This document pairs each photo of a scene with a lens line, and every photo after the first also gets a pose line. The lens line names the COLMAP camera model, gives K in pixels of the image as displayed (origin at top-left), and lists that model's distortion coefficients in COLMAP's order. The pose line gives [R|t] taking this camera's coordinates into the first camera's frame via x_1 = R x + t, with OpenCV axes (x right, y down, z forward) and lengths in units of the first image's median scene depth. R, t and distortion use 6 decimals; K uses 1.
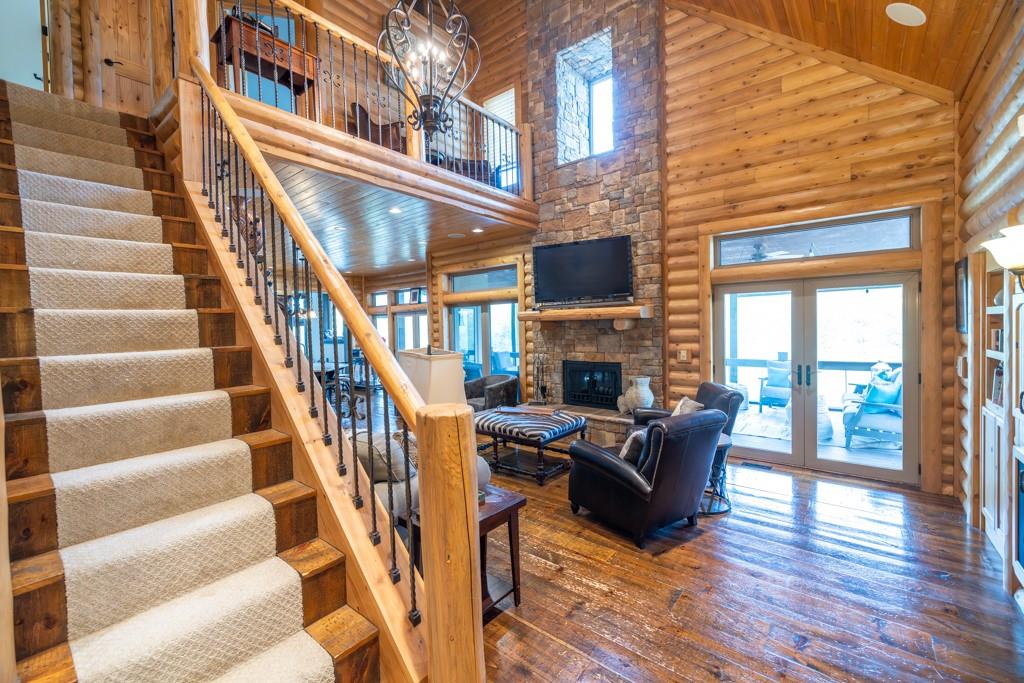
lens RADIAL K [[426.9, 0, 517.0], [0, 426.9, 343.9], [0, 0, 1]] dist [0.000441, -0.000624]
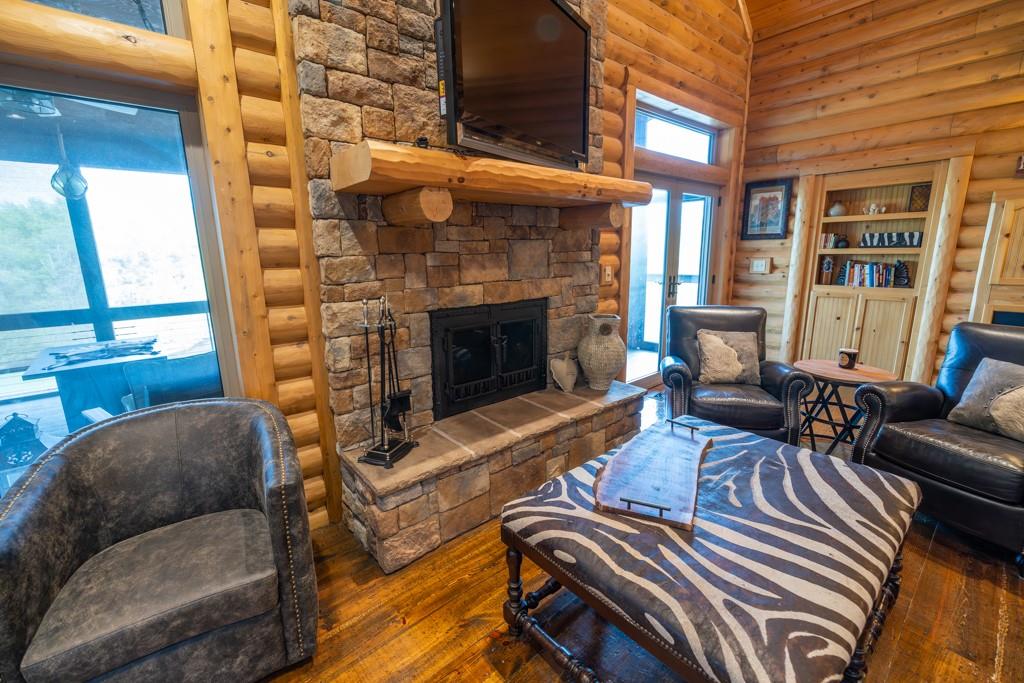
lens RADIAL K [[426.9, 0, 508.1], [0, 426.9, 335.3], [0, 0, 1]] dist [0.000441, -0.000624]
pose [[0.213615, -0.166494, 0.962626, -0.255030], [0.056074, 0.985835, 0.158065, 0.005450], [-0.975307, 0.020214, 0.219925, 0.920712]]
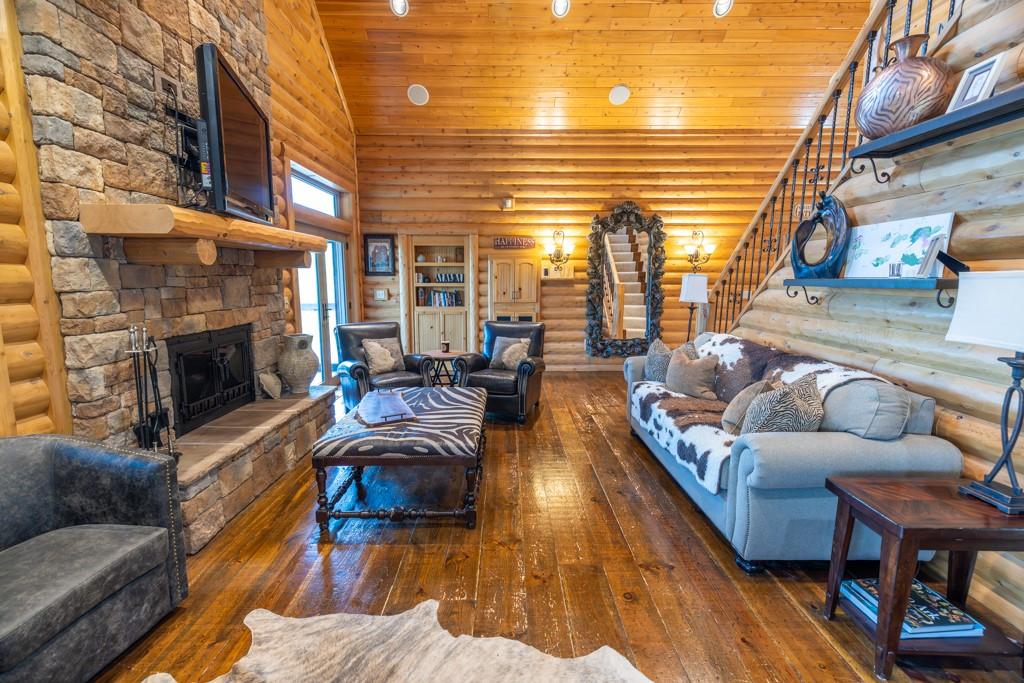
lens RADIAL K [[426.9, 0, 516.5], [0, 426.9, 339.0], [0, 0, 1]] dist [0.000441, -0.000624]
pose [[-0.630865, -0.085432, 0.771175, -0.458657], [0.051242, 0.987162, 0.151279, -0.006490], [-0.774199, 0.134953, -0.618388, 1.070059]]
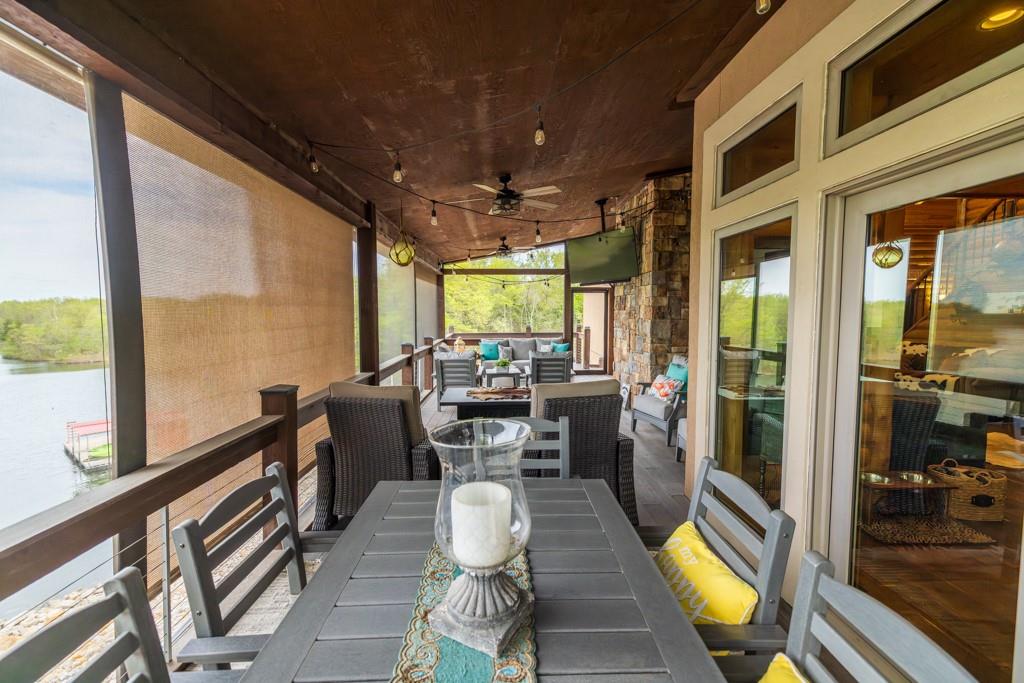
lens RADIAL K [[426.9, 0, 511.4], [0, 426.9, 341.5], [0, 0, 1]] dist [0.000441, -0.000624]
pose [[-0.636994, -0.012623, 0.770765, -0.394238], [0.057694, 0.996281, 0.063997, -0.058539], [-0.768706, 0.085234, -0.633897, 2.260607]]
